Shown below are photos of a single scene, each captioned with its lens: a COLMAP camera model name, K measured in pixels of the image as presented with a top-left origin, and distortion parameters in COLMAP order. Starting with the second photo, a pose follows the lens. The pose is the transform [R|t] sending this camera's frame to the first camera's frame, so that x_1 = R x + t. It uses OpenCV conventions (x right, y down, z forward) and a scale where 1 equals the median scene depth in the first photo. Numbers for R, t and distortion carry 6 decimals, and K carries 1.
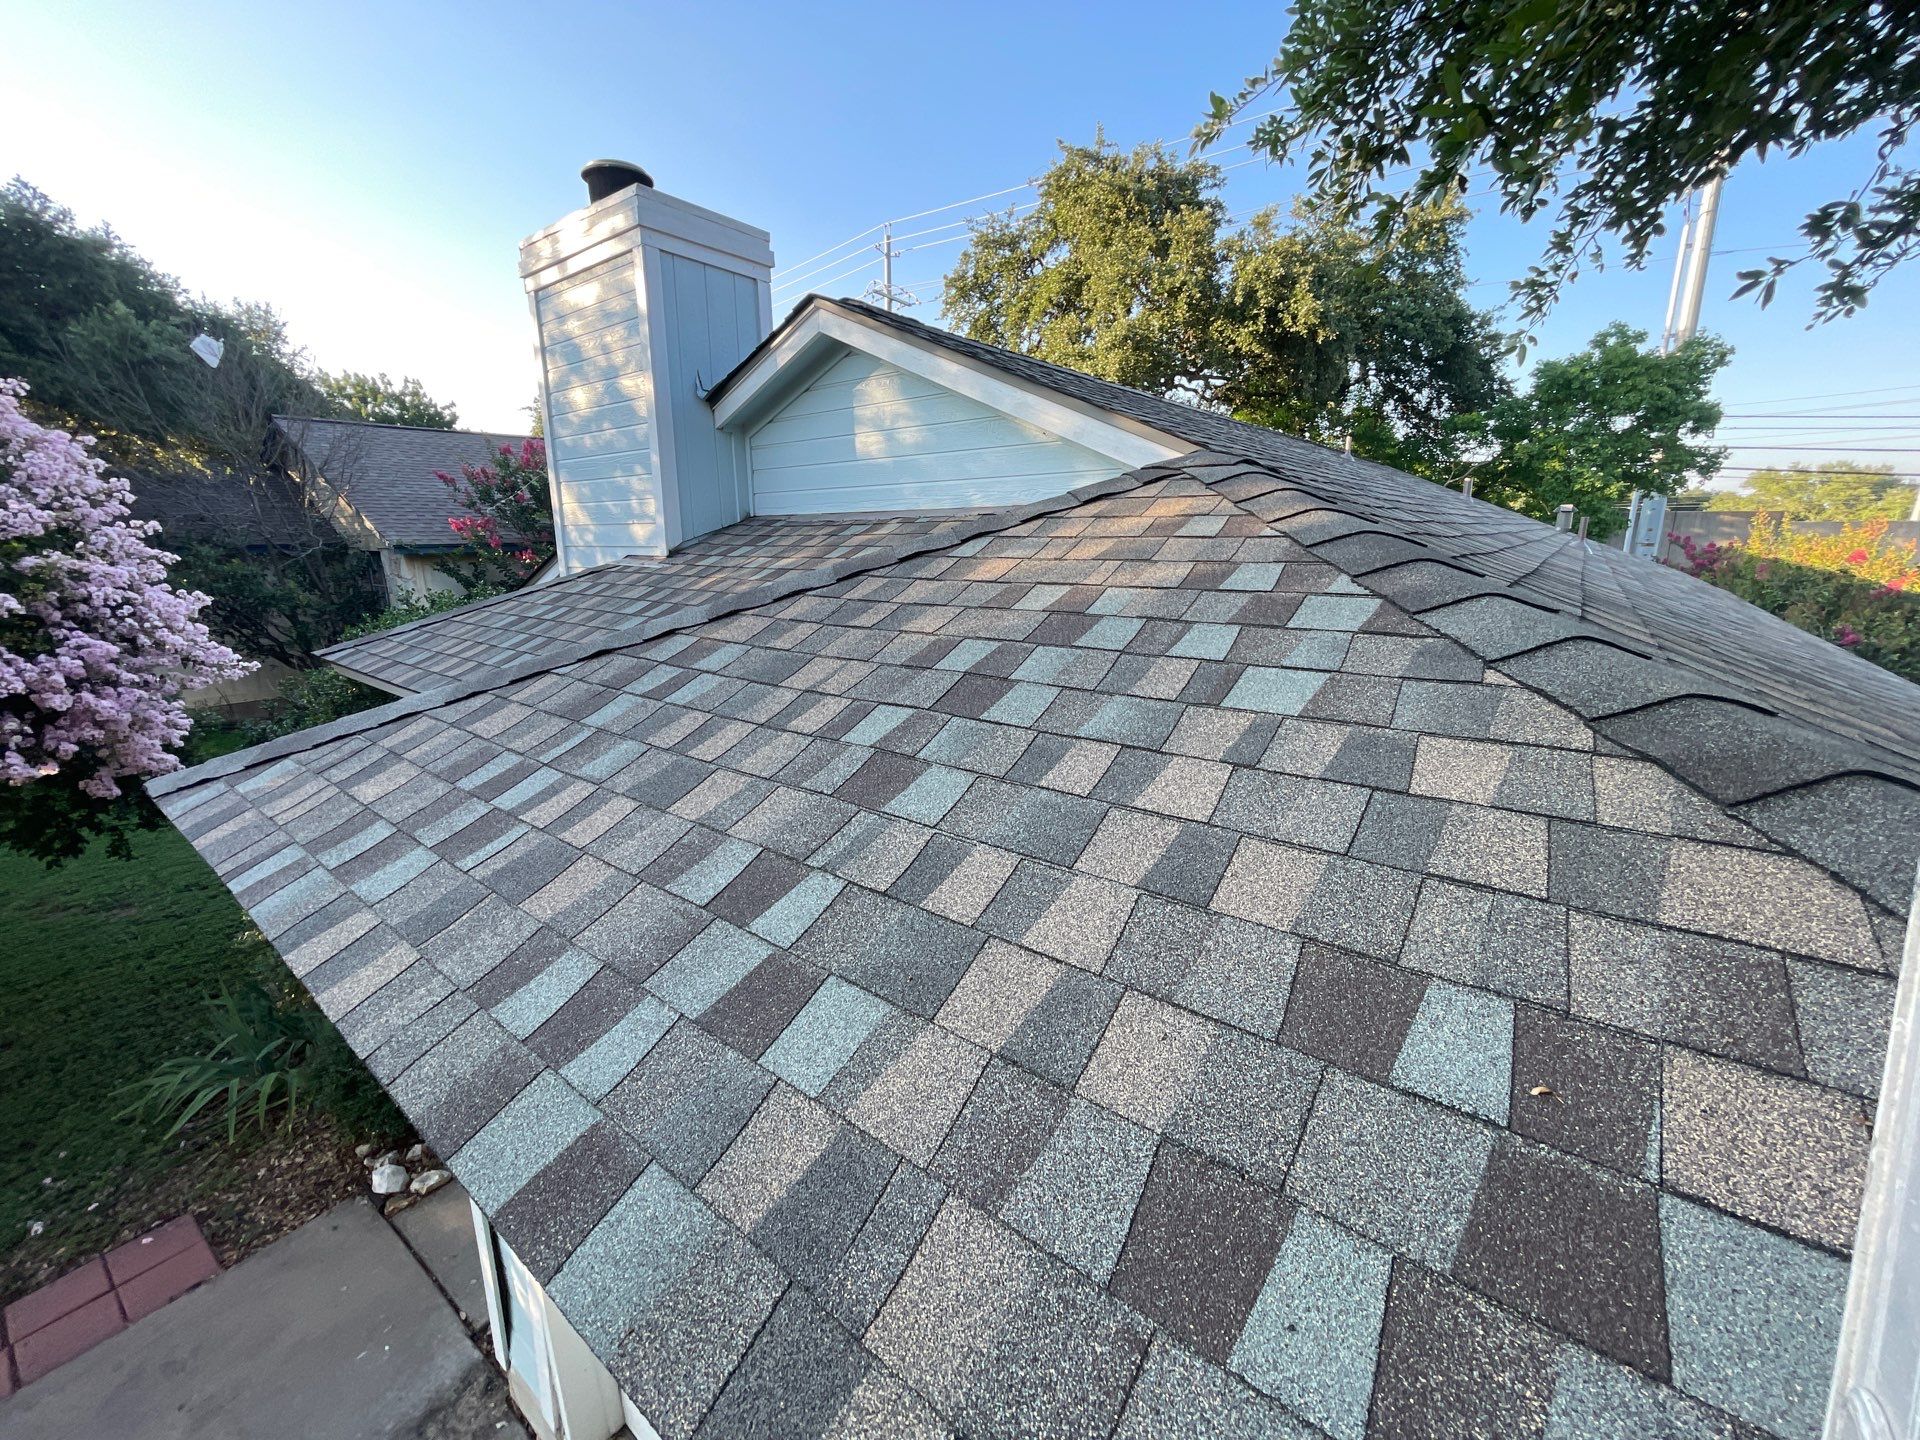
lens RADIAL K [[777.0, 0, 961.9], [0, 777.0, 710.8], [0, 0, 1]] dist [0.000246, -0.000548]
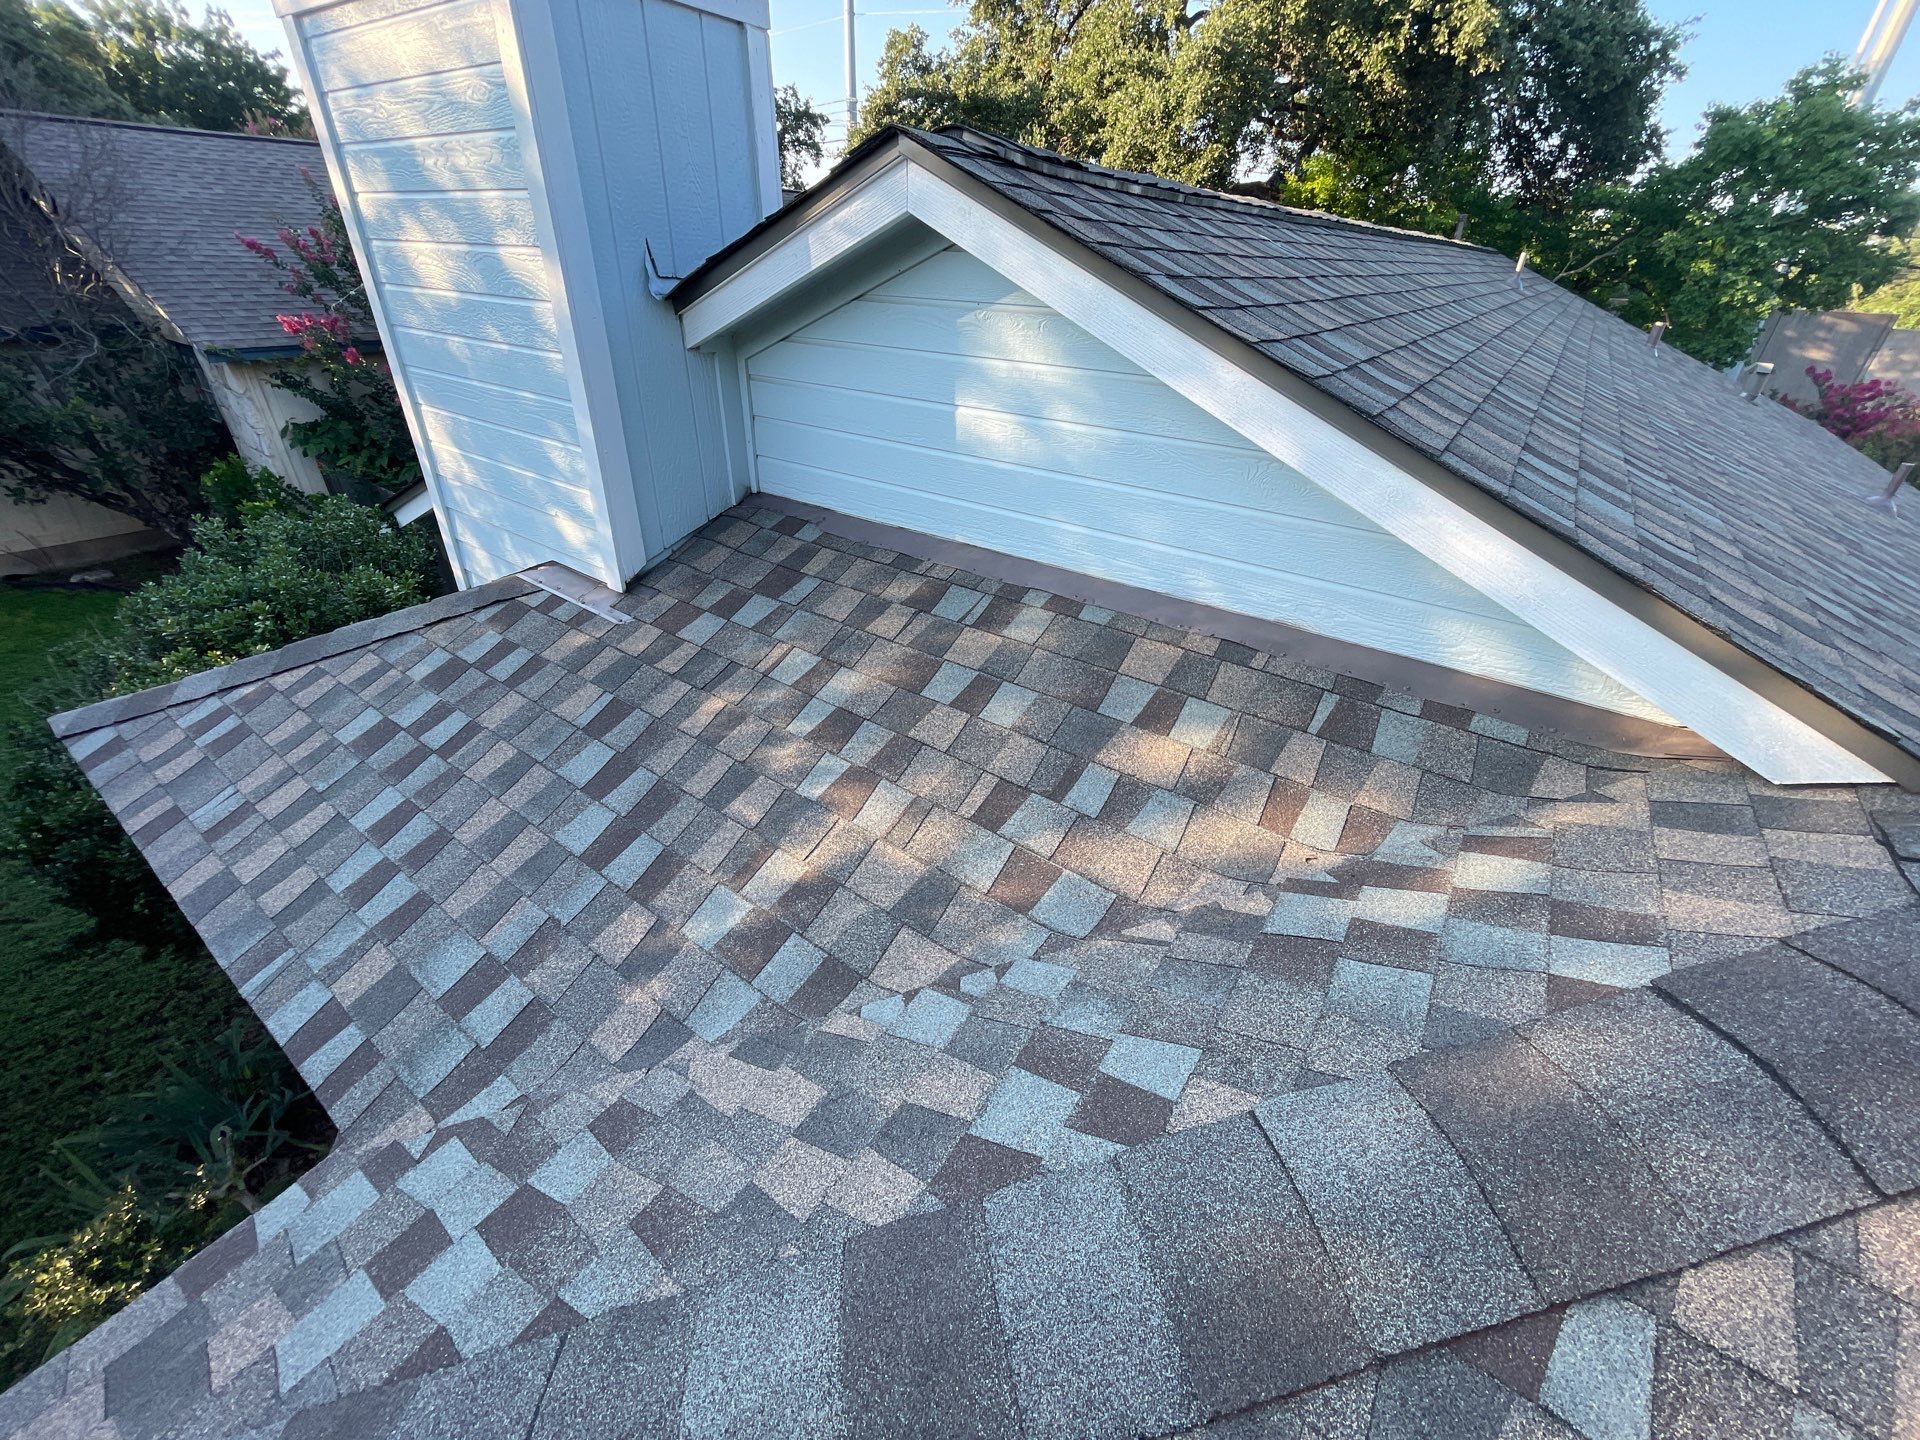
lens RADIAL K [[777.0, 0, 961.9], [0, 777.0, 710.8], [0, 0, 1]] dist [0.000246, -0.000548]
pose [[0.998146, 0.012417, 0.059593, -0.055561], [-0.030067, 0.951791, 0.305270, -0.107982], [-0.052930, -0.306496, 0.950399, 0.140722]]
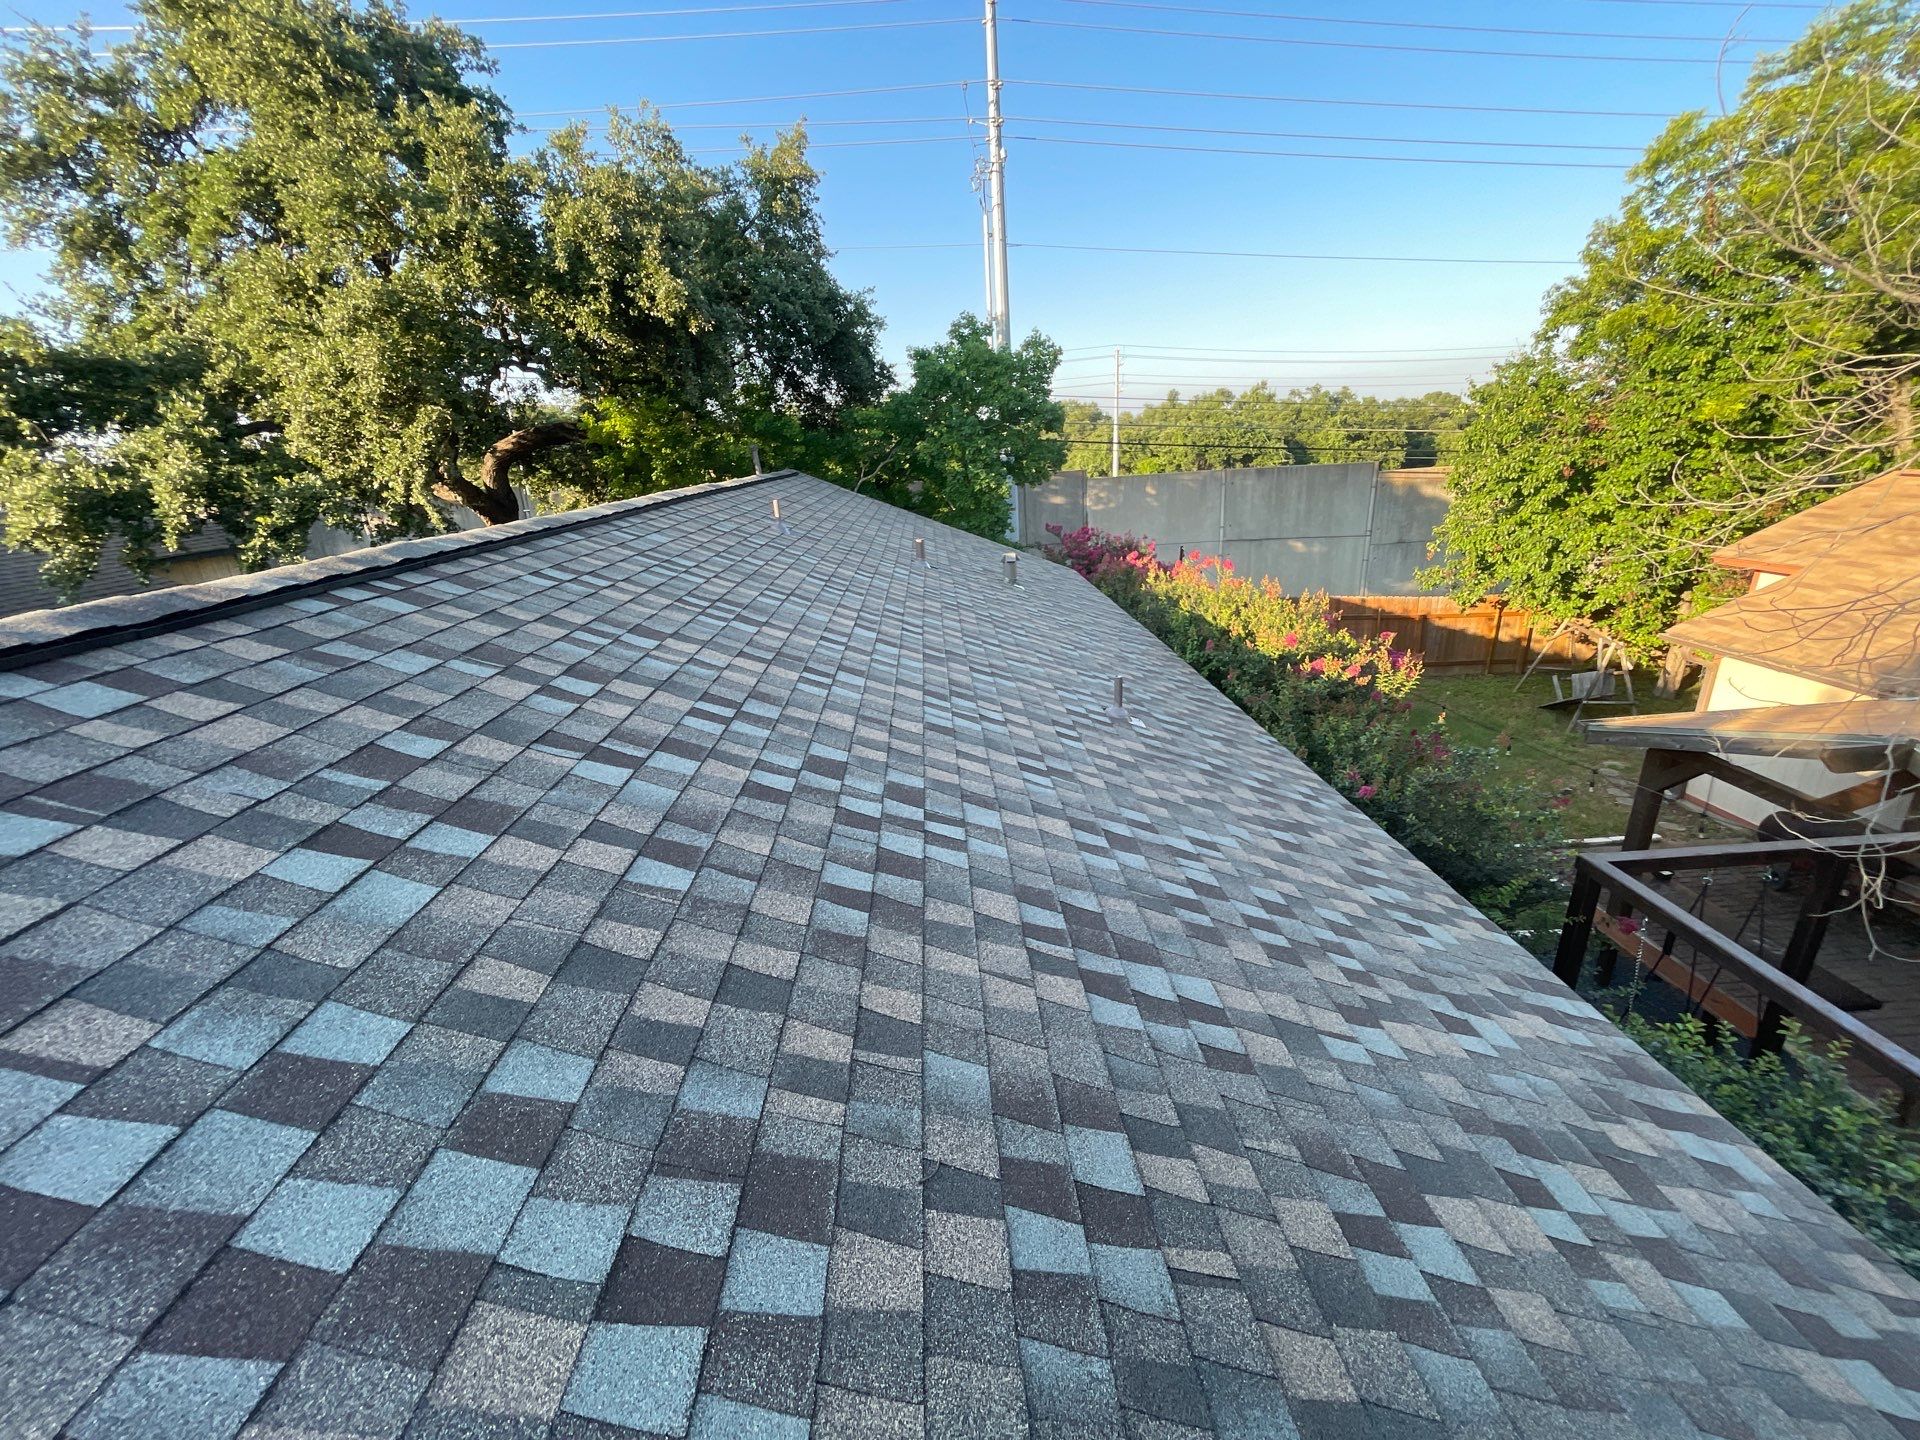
lens RADIAL K [[777.0, 0, 961.9], [0, 777.0, 710.8], [0, 0, 1]] dist [0.000246, -0.000548]
pose [[0.757141, -0.250009, 0.603518, 0.108186], [0.198847, 0.968230, 0.151629, -0.175961], [-0.622252, 0.005203, 0.782799, 0.242954]]
